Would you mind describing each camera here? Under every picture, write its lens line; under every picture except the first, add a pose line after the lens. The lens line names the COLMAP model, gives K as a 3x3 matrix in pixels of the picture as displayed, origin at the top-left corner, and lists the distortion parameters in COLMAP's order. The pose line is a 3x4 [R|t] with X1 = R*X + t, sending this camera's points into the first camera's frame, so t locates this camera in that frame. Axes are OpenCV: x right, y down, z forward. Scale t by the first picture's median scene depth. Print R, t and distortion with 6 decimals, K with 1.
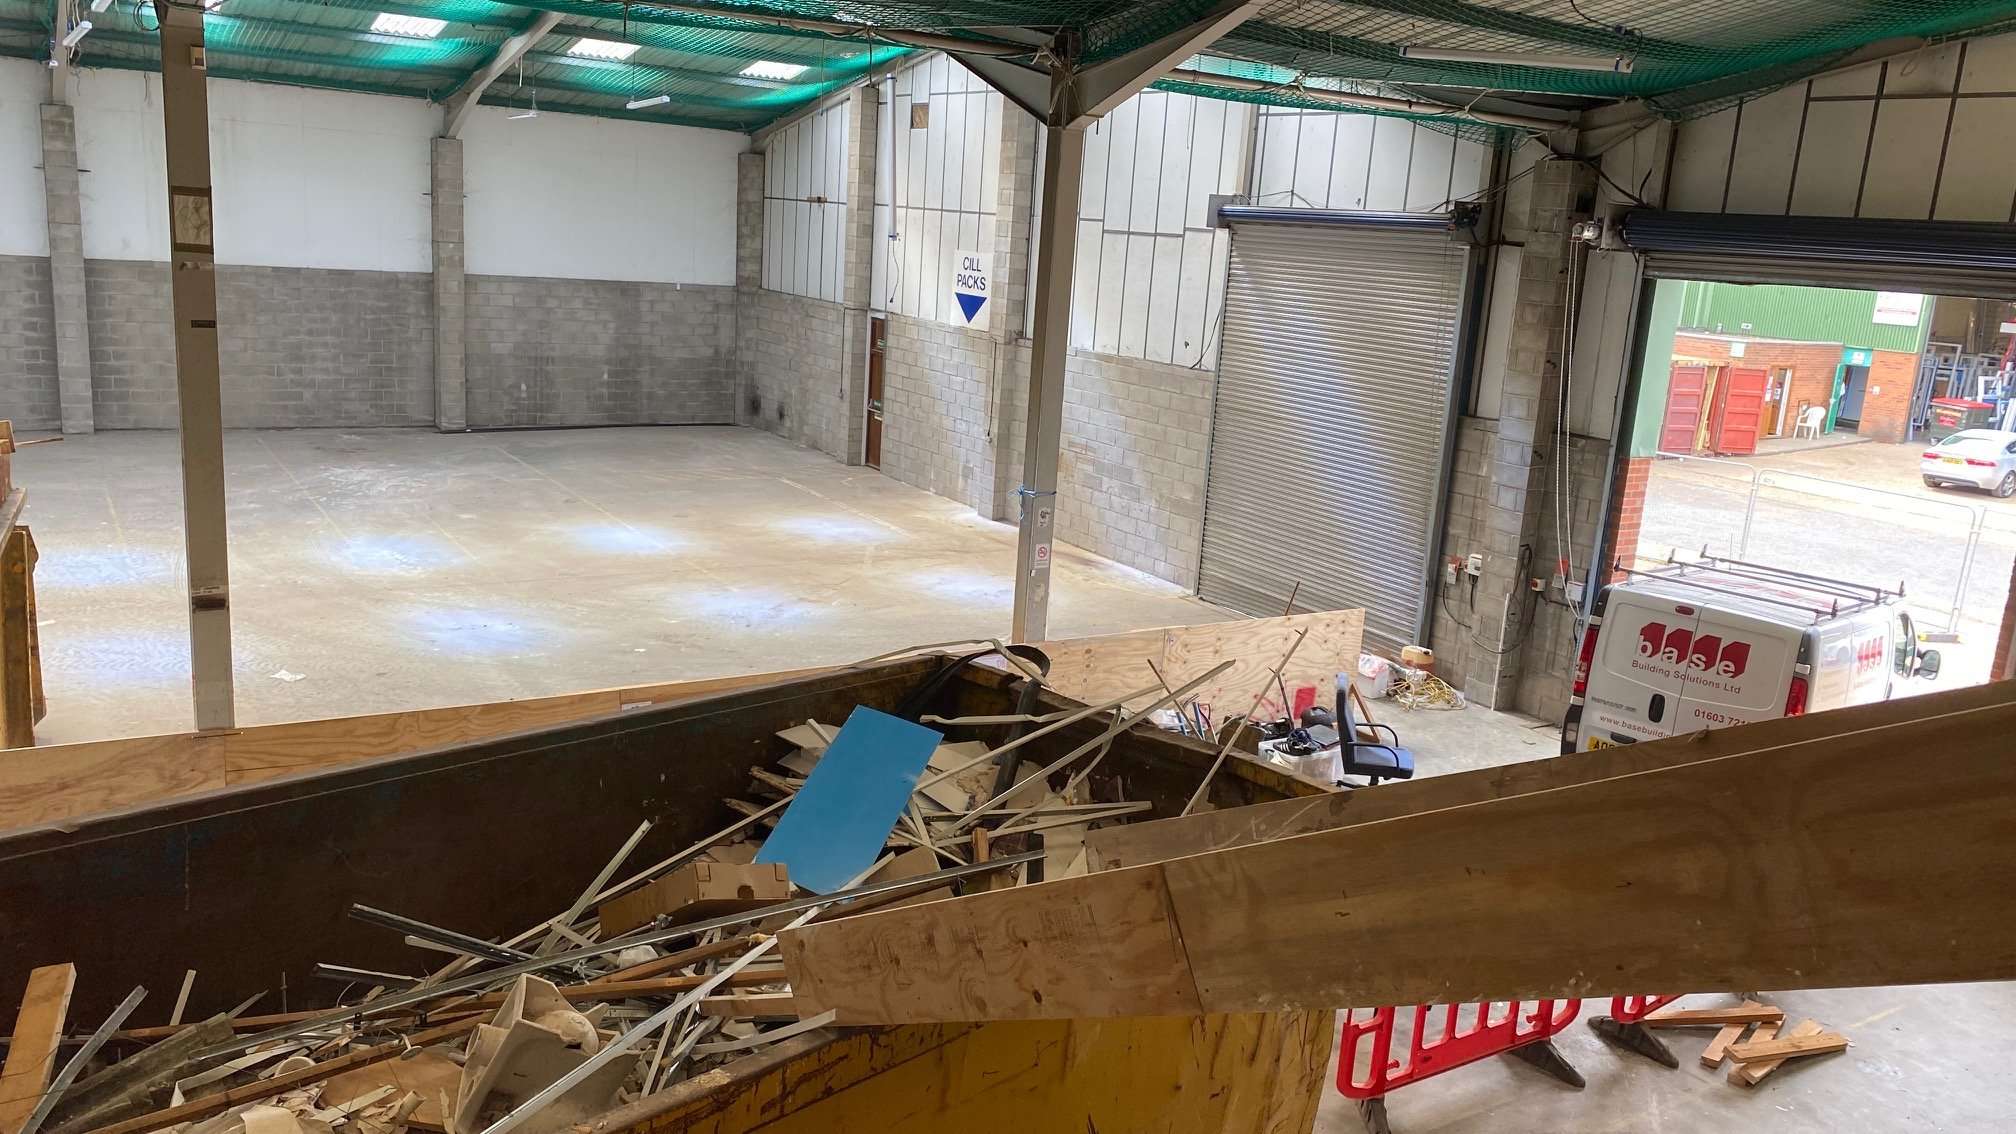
lens RADIAL K [[1559.4, 0, 1000.9], [0, 1559.4, 571.2], [0, 0, 1]] dist [0.071161, -0.093658]
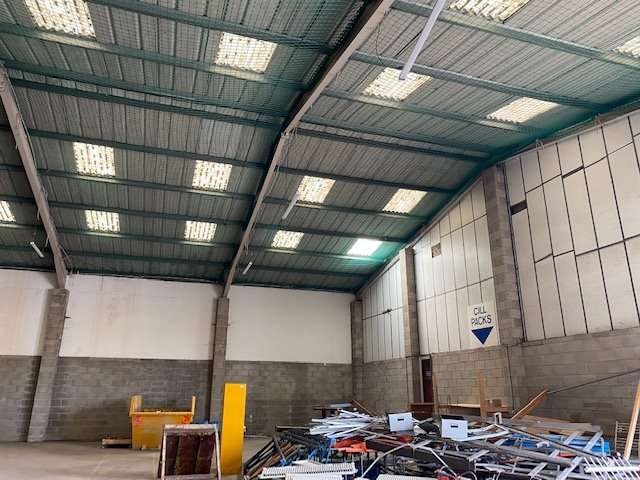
lens RADIAL K [[486.4, 0, 313.4], [0, 486.4, 234.5], [0, 0, 1]] dist [0.045780, -0.041416]
pose [[0.965373, -0.133838, -0.223925, -0.055344], [-0.002785, 0.853029, -0.521856, 0.012824], [0.260859, 0.504409, 0.823119, 0.402838]]
